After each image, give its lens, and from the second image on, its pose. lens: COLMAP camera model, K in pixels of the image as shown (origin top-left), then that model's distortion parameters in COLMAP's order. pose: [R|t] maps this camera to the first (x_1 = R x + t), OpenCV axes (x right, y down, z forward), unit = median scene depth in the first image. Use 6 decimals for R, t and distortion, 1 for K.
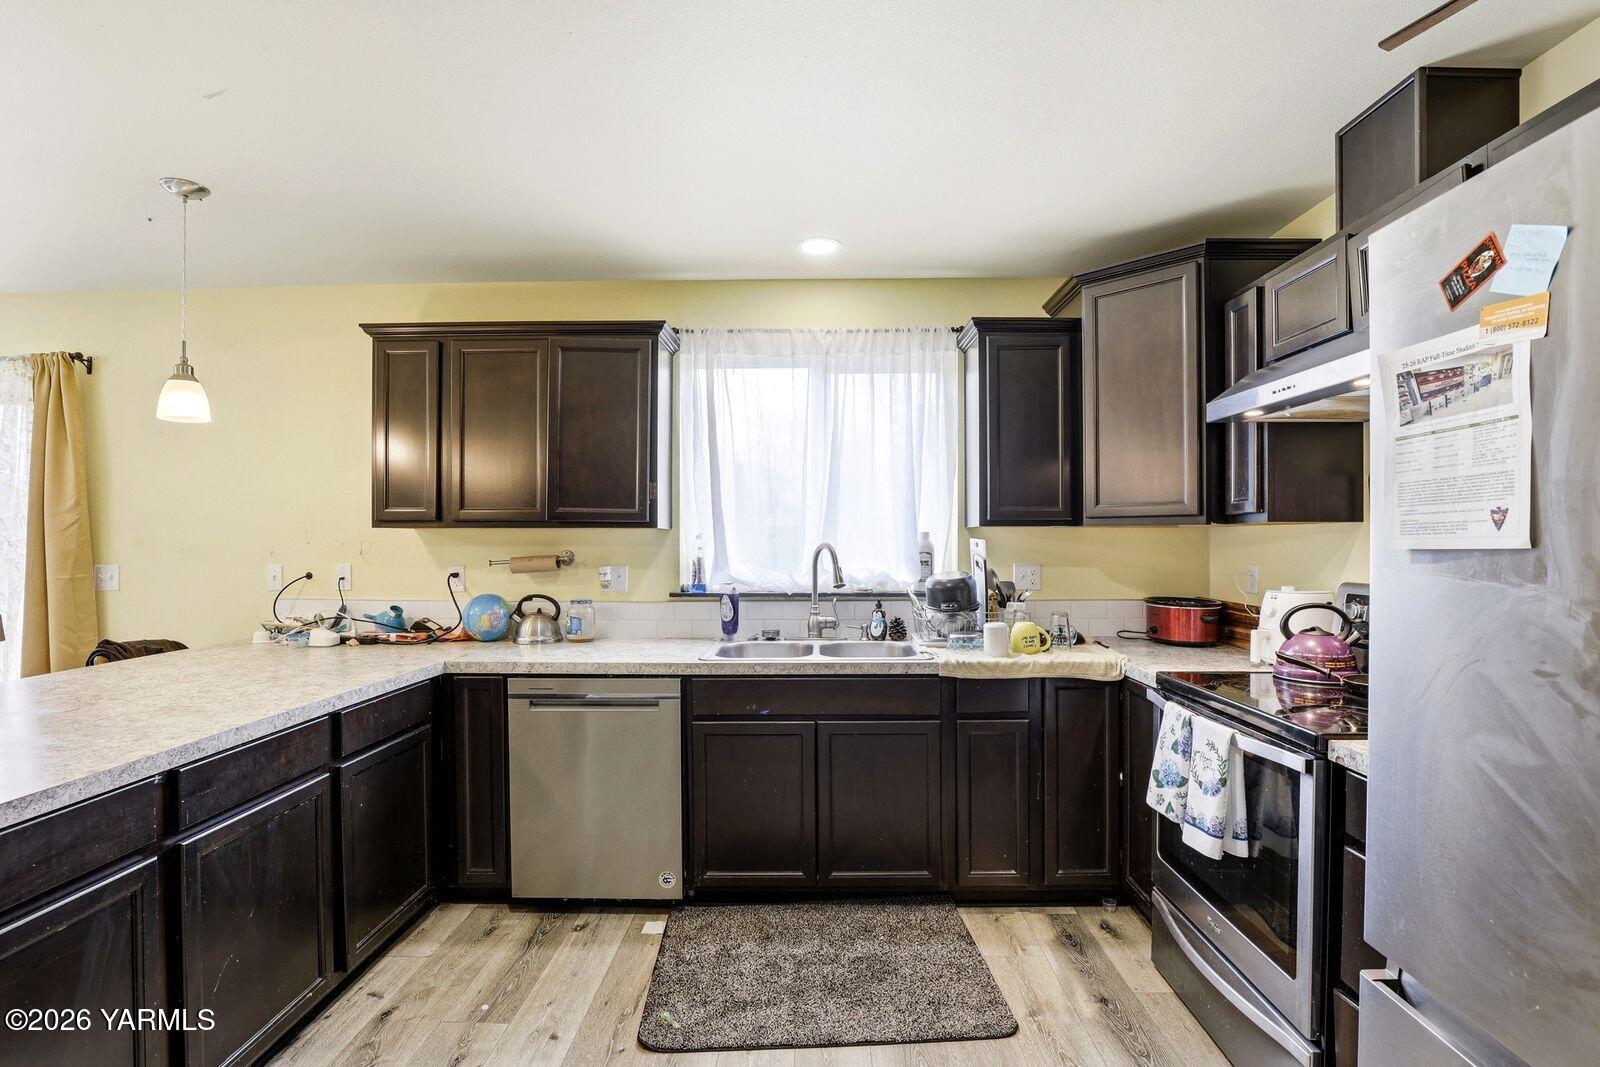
lens RADIAL K [[743.1, 0, 804.5], [0, 743.1, 541.6], [0, 0, 1]] dist [-0.036295, -0.000458]
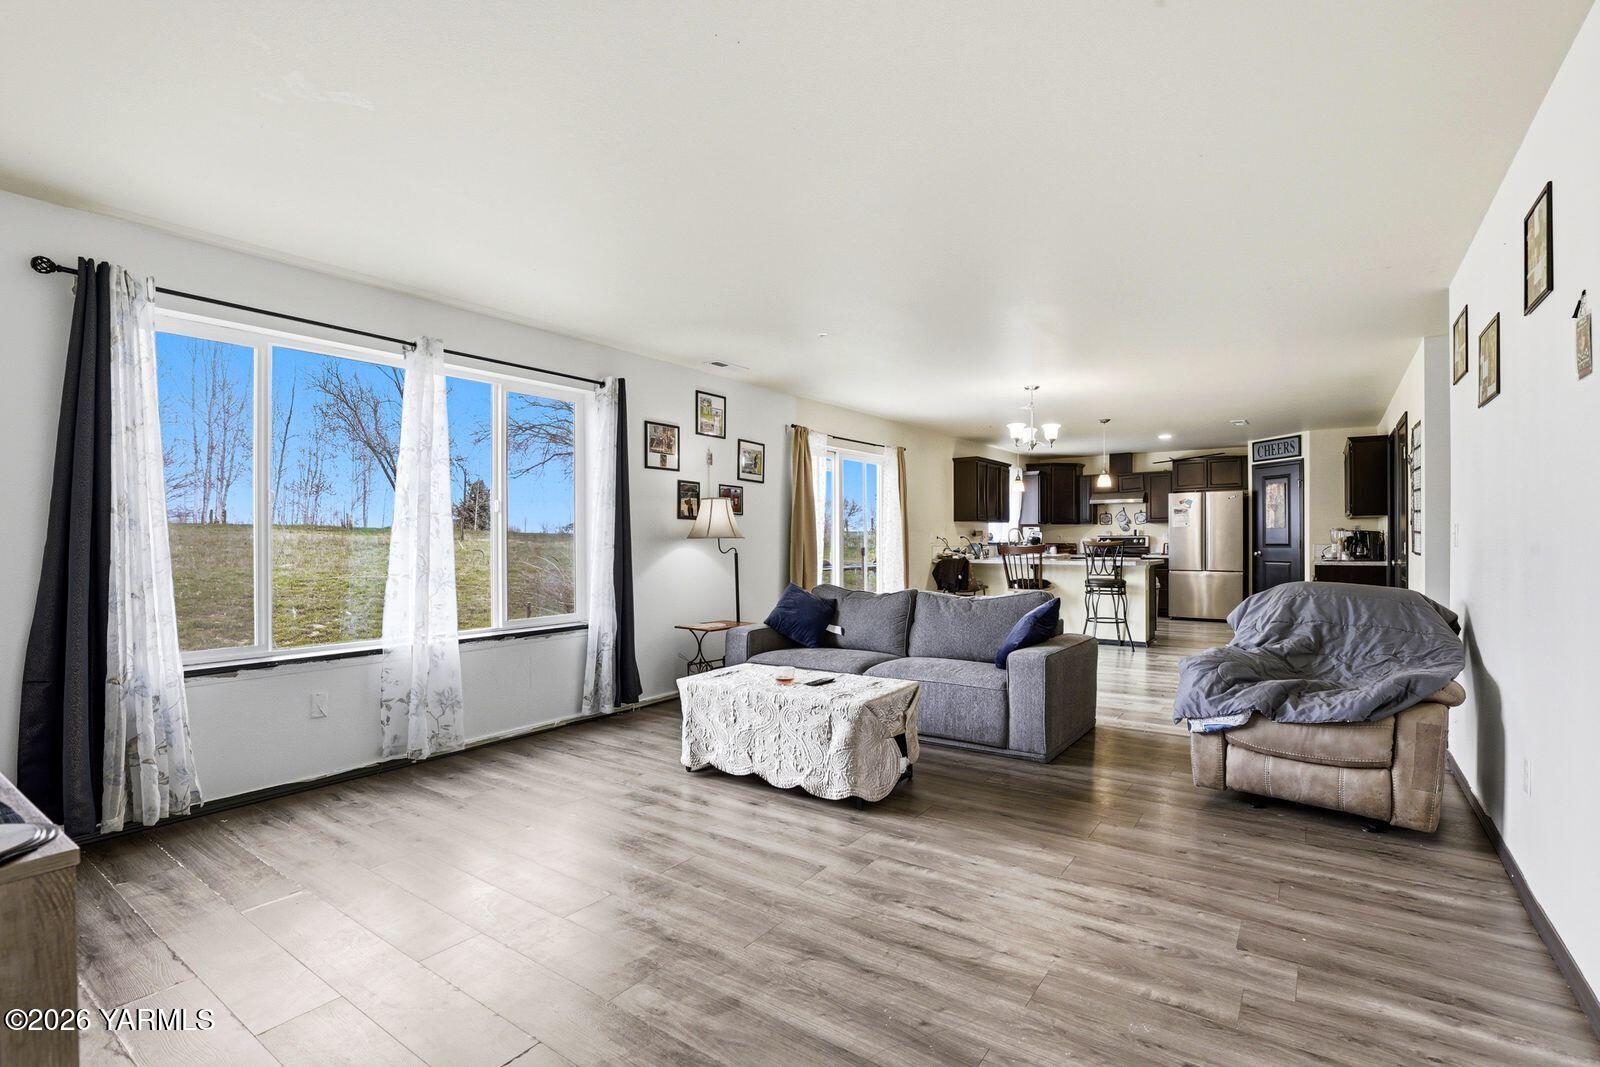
lens RADIAL K [[743.1, 0, 799.6], [0, 743.1, 534.9], [0, 0, 1]] dist [-0.036295, -0.000458]
pose [[0.572786, 0.003233, 0.819698, -3.513565], [0.008573, 0.999914, -0.009935, 0.063281], [-0.819660, 0.012718, 0.572709, -0.193545]]
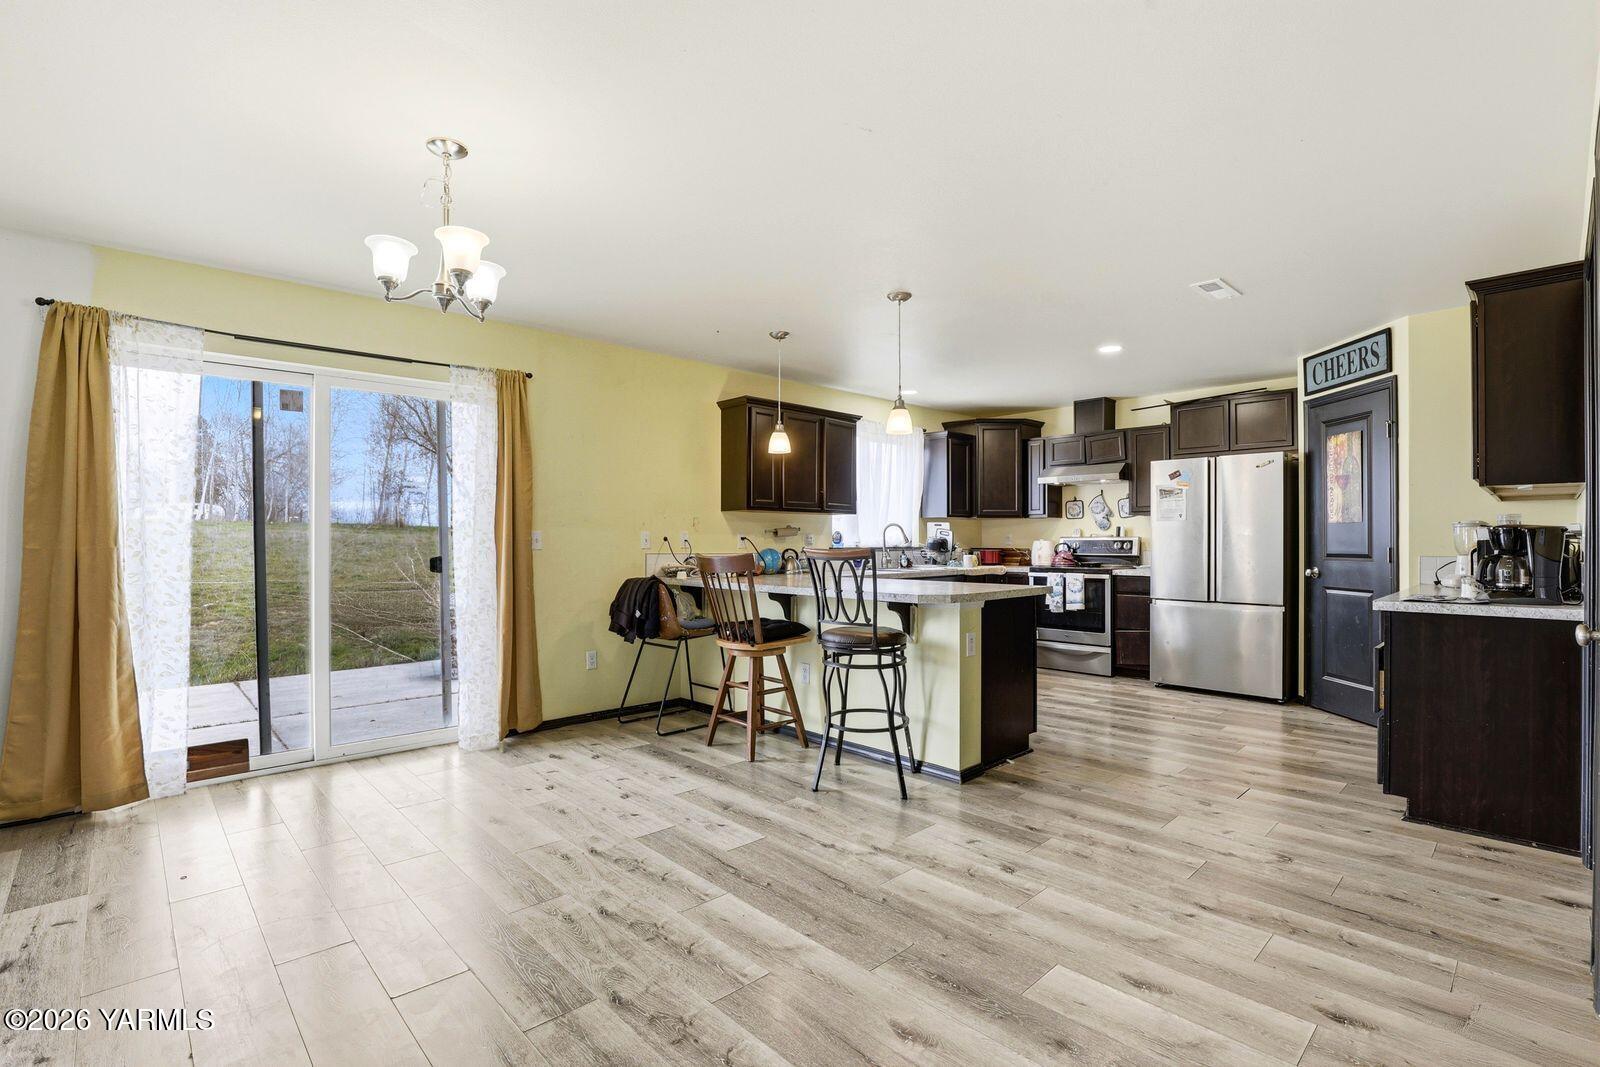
lens RADIAL K [[743.1, 0, 794.9], [0, 743.1, 537.5], [0, 0, 1]] dist [-0.036295, -0.000458]
pose [[0.716260, 0.003749, 0.697824, -1.719235], [0.003127, 0.999958, -0.008581, 0.061692], [-0.697827, 0.008328, 0.716218, -0.364214]]
